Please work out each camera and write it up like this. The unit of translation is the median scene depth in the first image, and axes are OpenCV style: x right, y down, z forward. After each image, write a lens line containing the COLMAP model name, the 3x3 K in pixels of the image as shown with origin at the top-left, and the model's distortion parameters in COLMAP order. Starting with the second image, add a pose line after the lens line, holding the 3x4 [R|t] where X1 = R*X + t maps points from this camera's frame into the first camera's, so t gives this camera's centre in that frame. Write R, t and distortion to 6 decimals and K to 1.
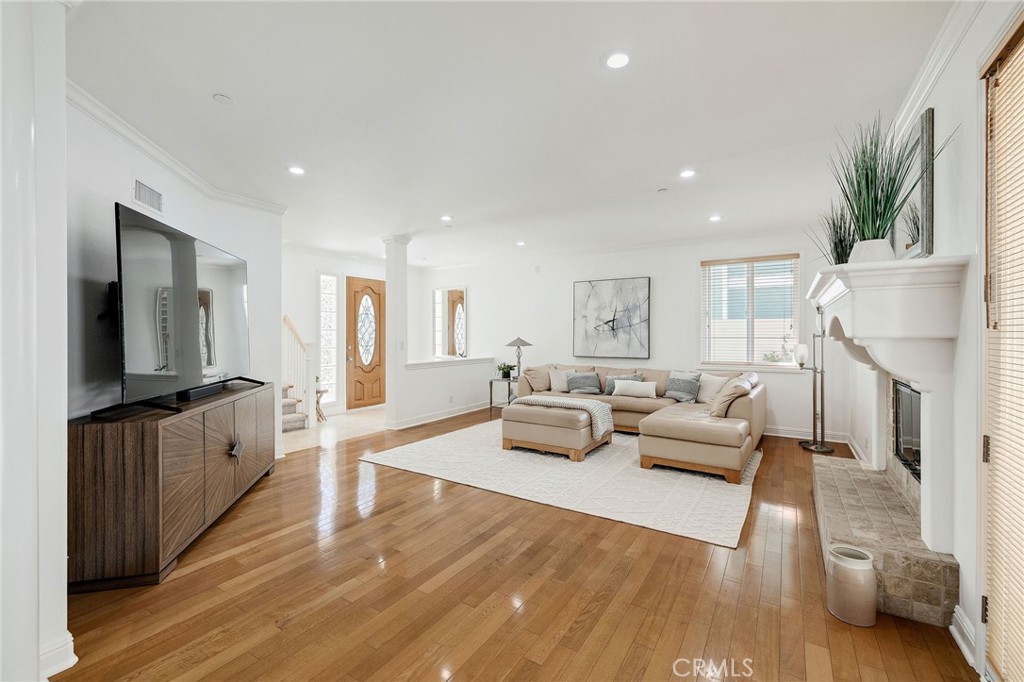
lens RADIAL K [[440.5, 0, 491.8], [0, 440.5, 333.7], [0, 0, 1]] dist [-0.000338, 0.000136]
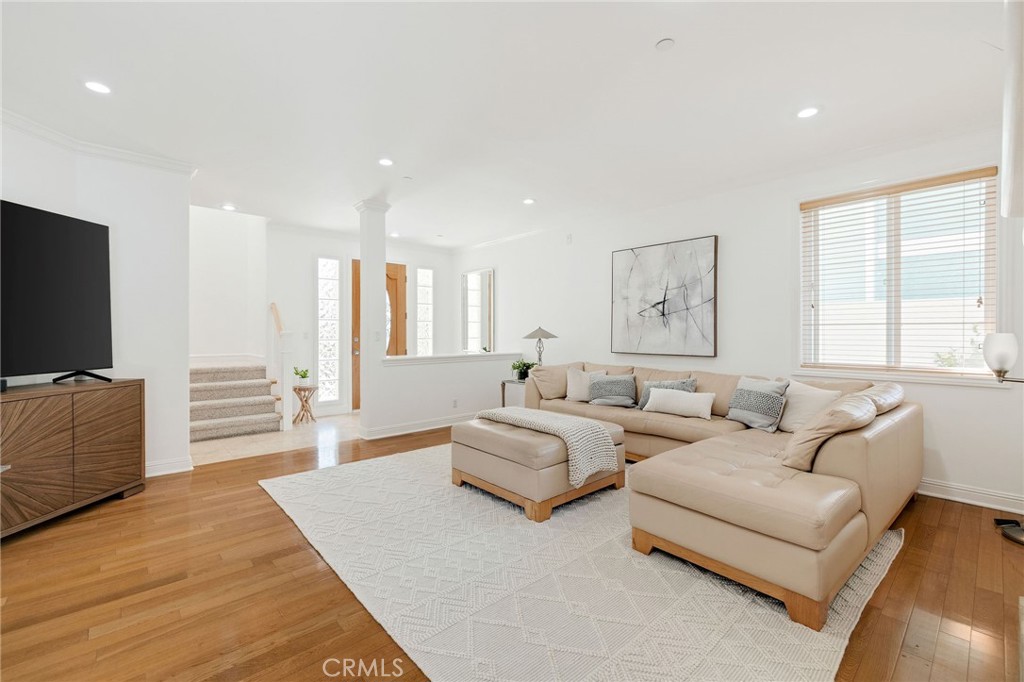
lens RADIAL K [[436.1, 0, 487.8], [0, 436.1, 331.3], [0, 0, 1]] dist [-0.000659, 0.000017]
pose [[0.963471, -0.000655, -0.267812, 0.203129], [0.001457, 0.999995, 0.002796, 0.015285], [0.267809, -0.003084, 0.963467, 0.270361]]
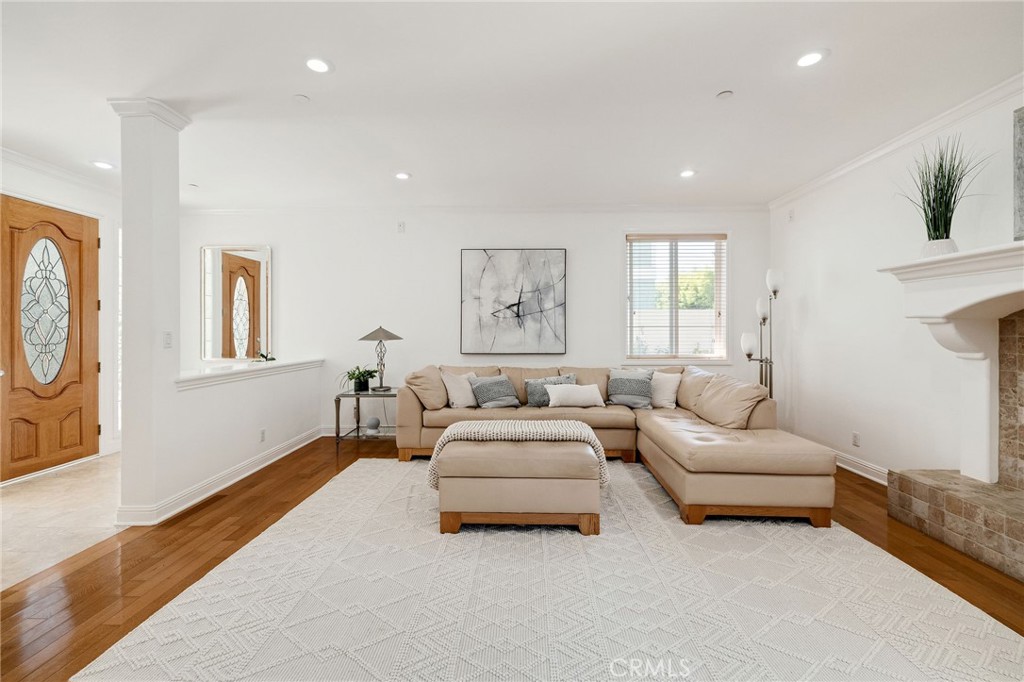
lens RADIAL K [[447.2, 0, 515.5], [0, 447.2, 329.5], [0, 0, 1]] dist [-0.000793, 0.000163]
pose [[0.840915, 0.002116, 0.541163, -0.145939], [-0.001395, 0.999998, -0.001742, 0.015257], [-0.541166, 0.000710, 0.840916, 0.386905]]
